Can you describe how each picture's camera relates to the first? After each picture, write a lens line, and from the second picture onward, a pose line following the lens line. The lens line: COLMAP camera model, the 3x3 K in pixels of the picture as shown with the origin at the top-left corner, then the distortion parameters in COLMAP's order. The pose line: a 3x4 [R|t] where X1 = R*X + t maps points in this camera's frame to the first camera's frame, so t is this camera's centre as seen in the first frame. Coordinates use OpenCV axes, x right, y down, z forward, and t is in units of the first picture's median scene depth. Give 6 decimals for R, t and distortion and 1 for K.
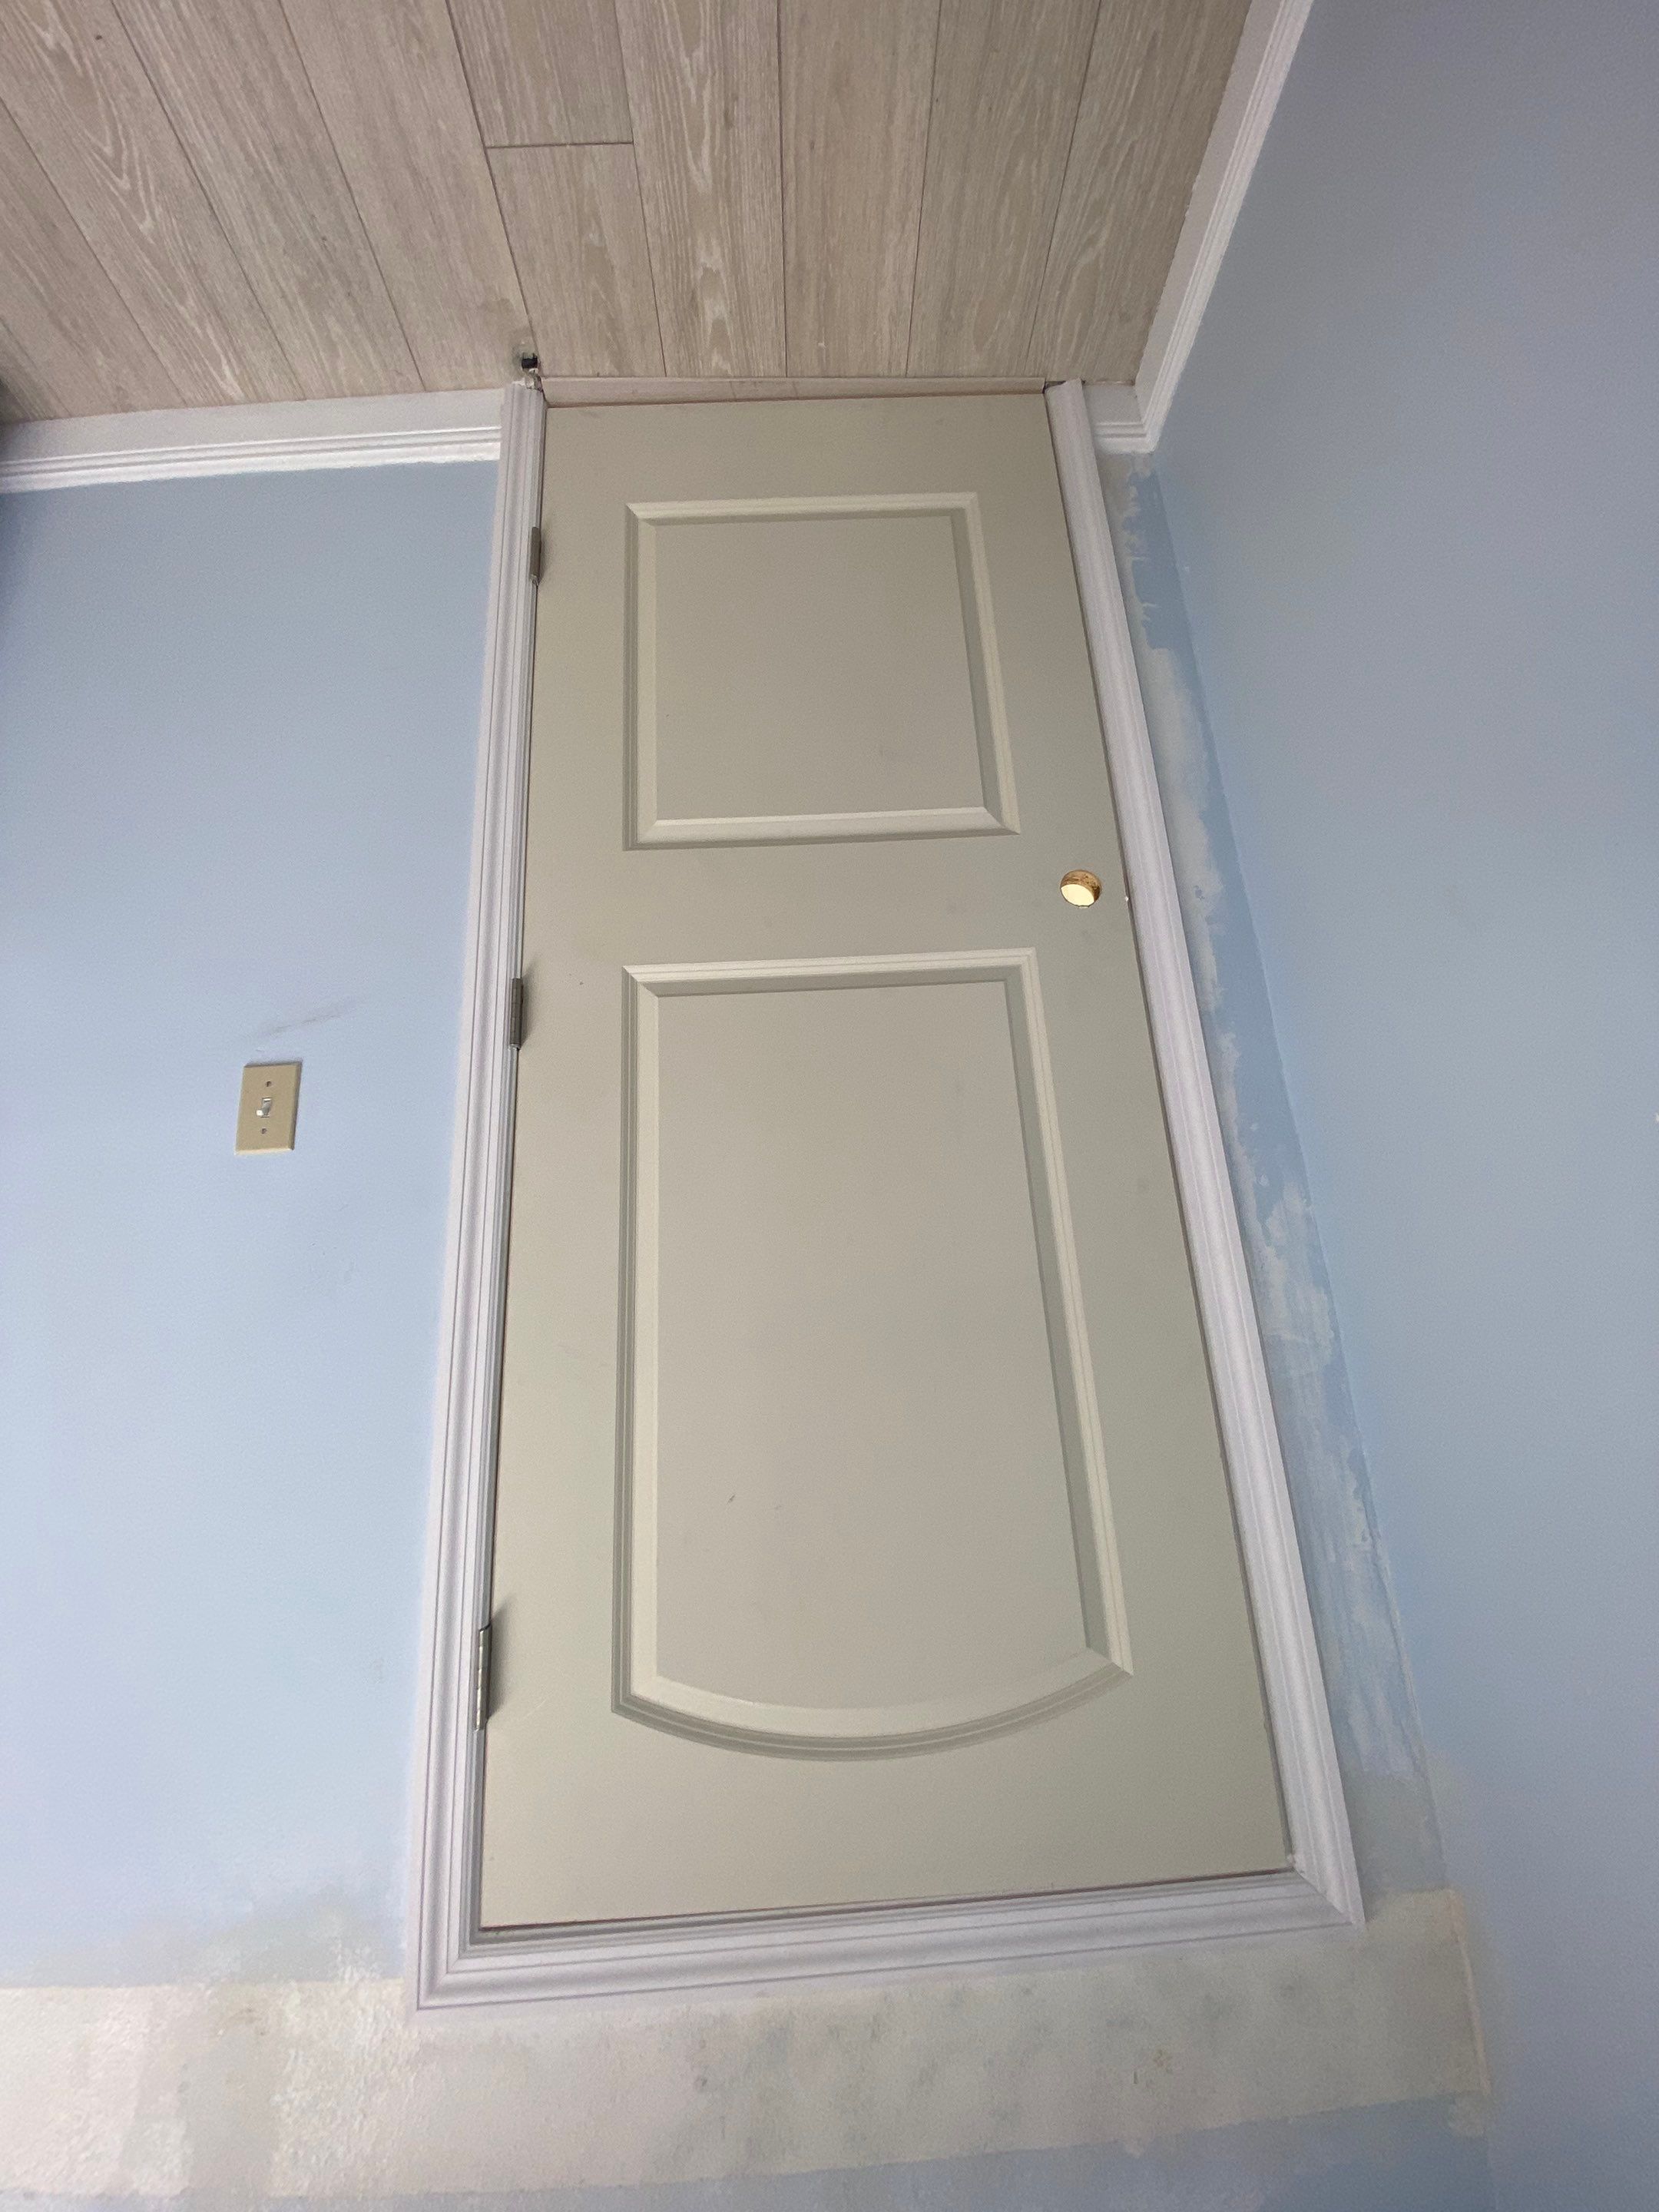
lens RADIAL K [[902.5, 0, 829.5], [0, 902.5, 1106.0], [0, 0, 1]] dist [0.000316, -0.011791]
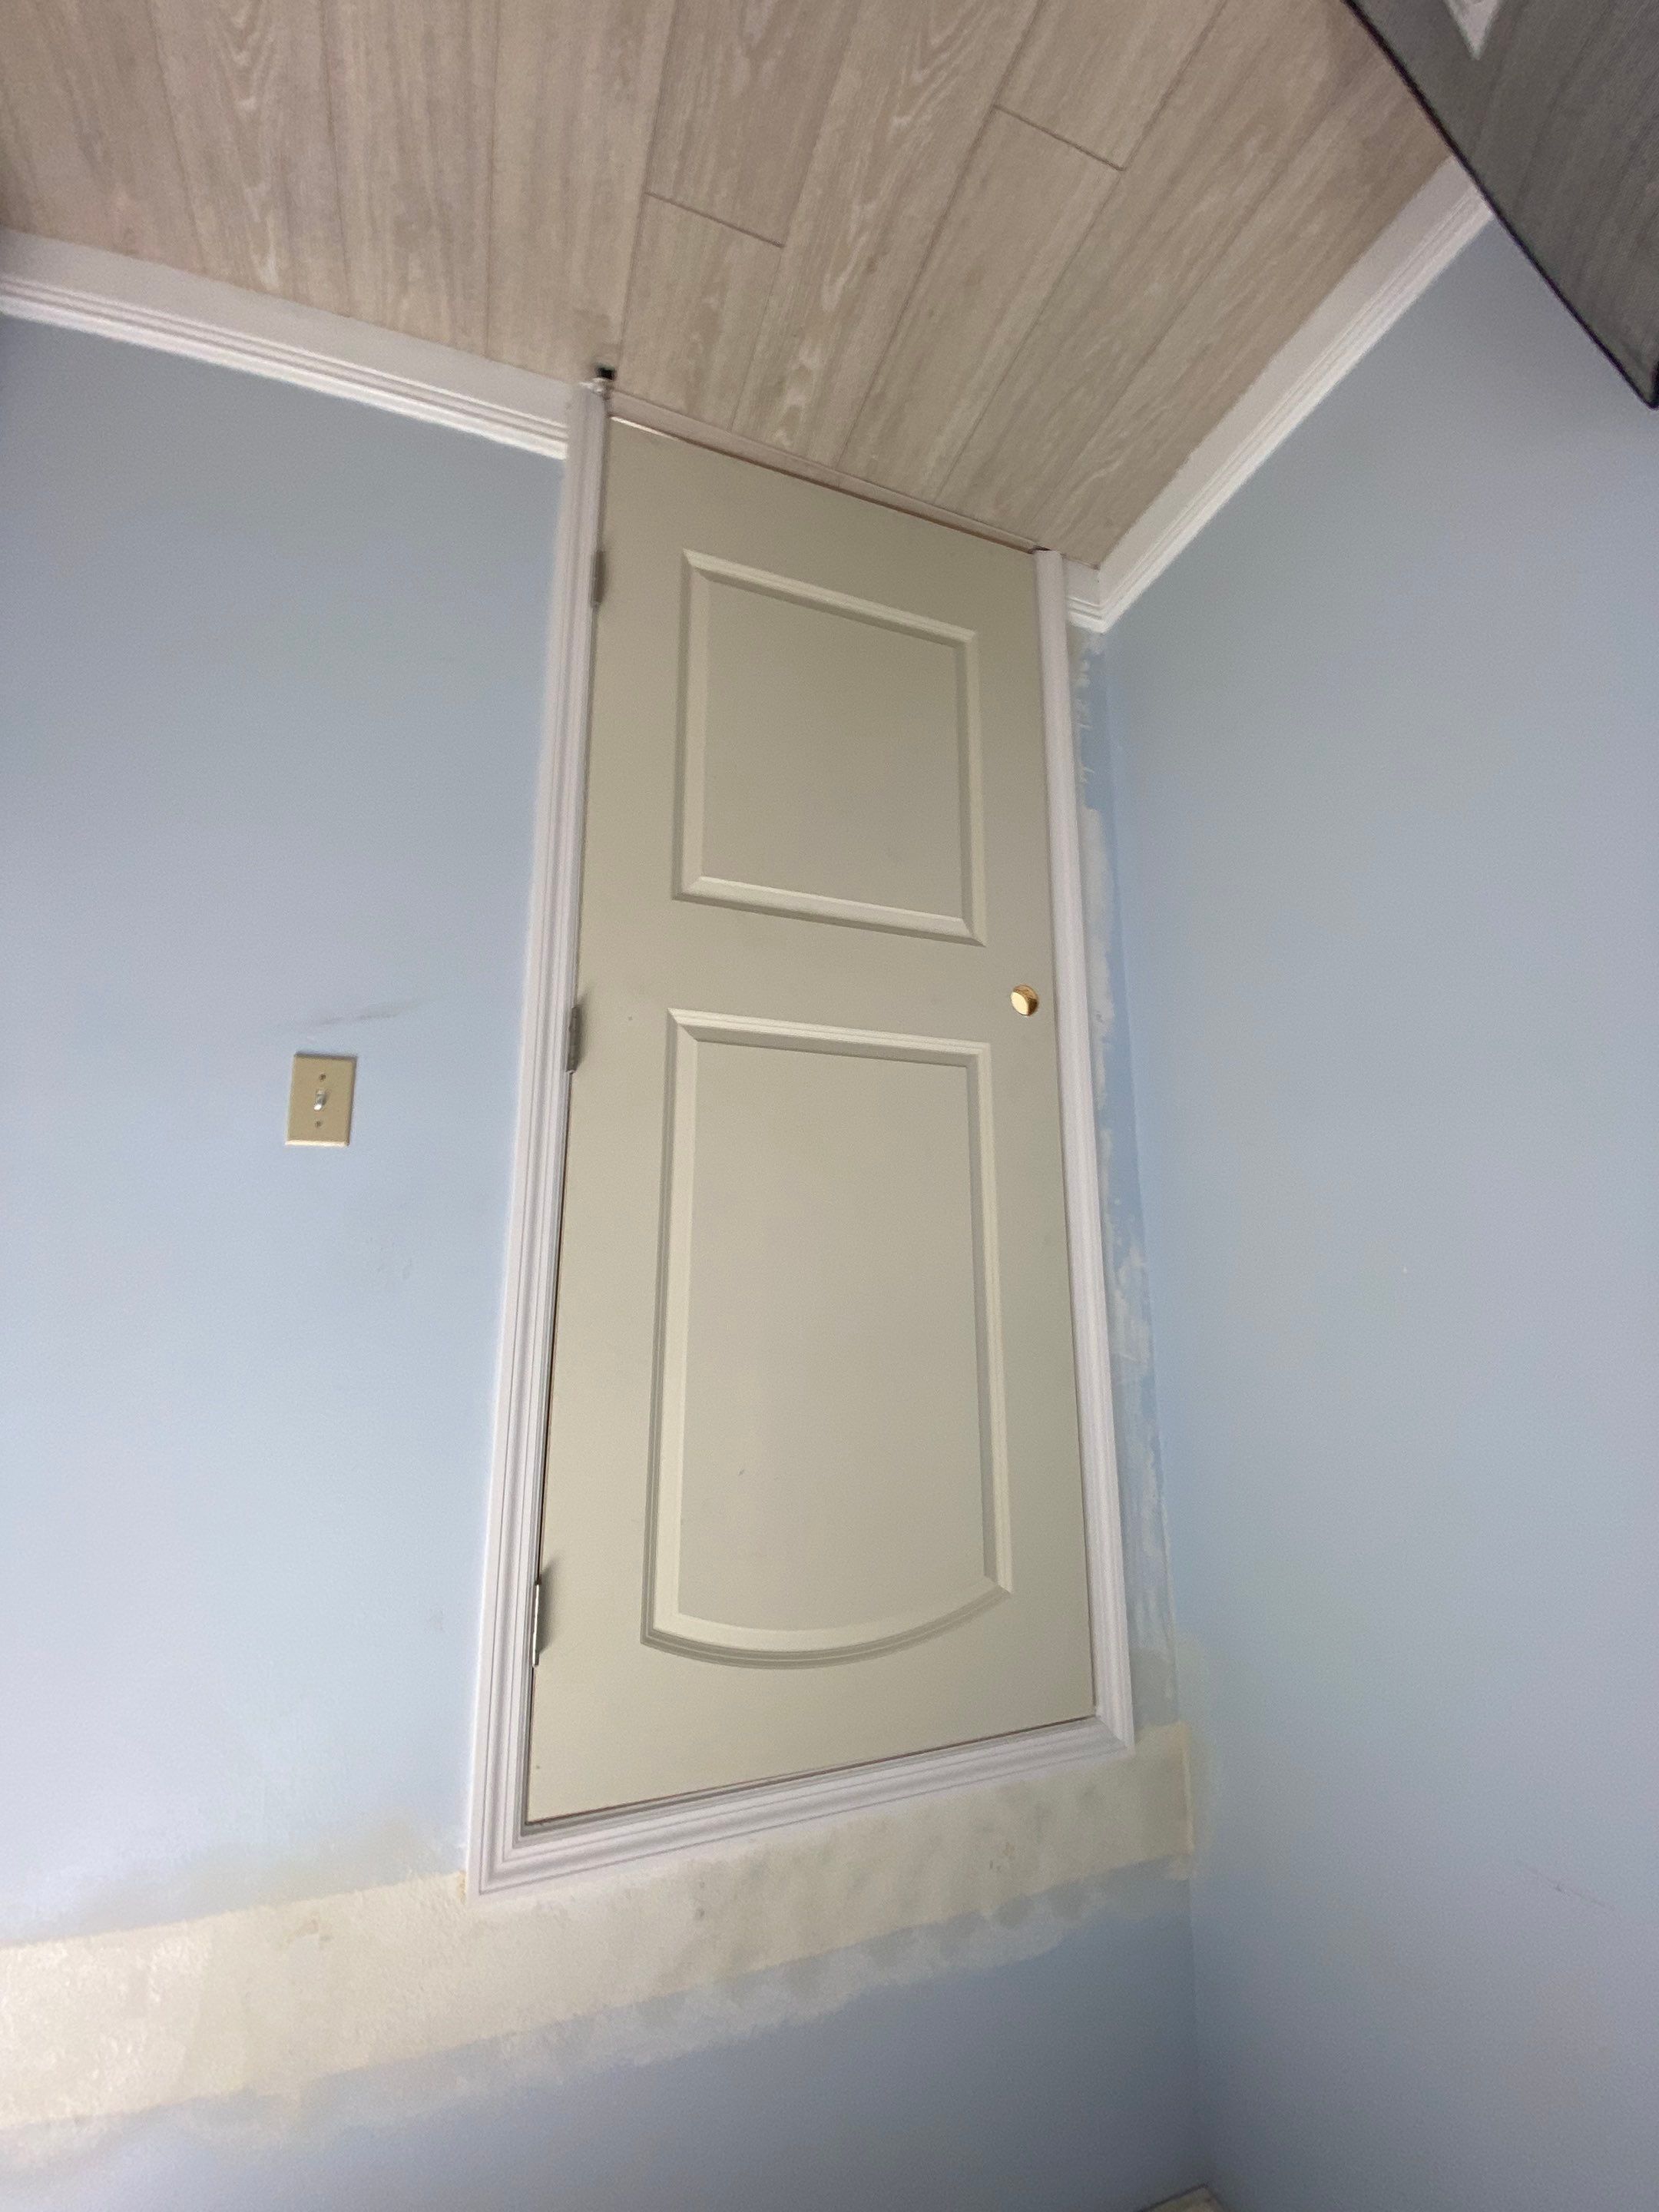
lens RADIAL K [[902.5, 0, 829.5], [0, 902.5, 1106.0], [0, 0, 1]] dist [0.000316, -0.011791]
pose [[0.938622, 0.123655, 0.322022, -0.405528], [-0.147314, 0.987822, 0.050066, -0.126056], [-0.311910, -0.094432, 0.945407, -0.145857]]
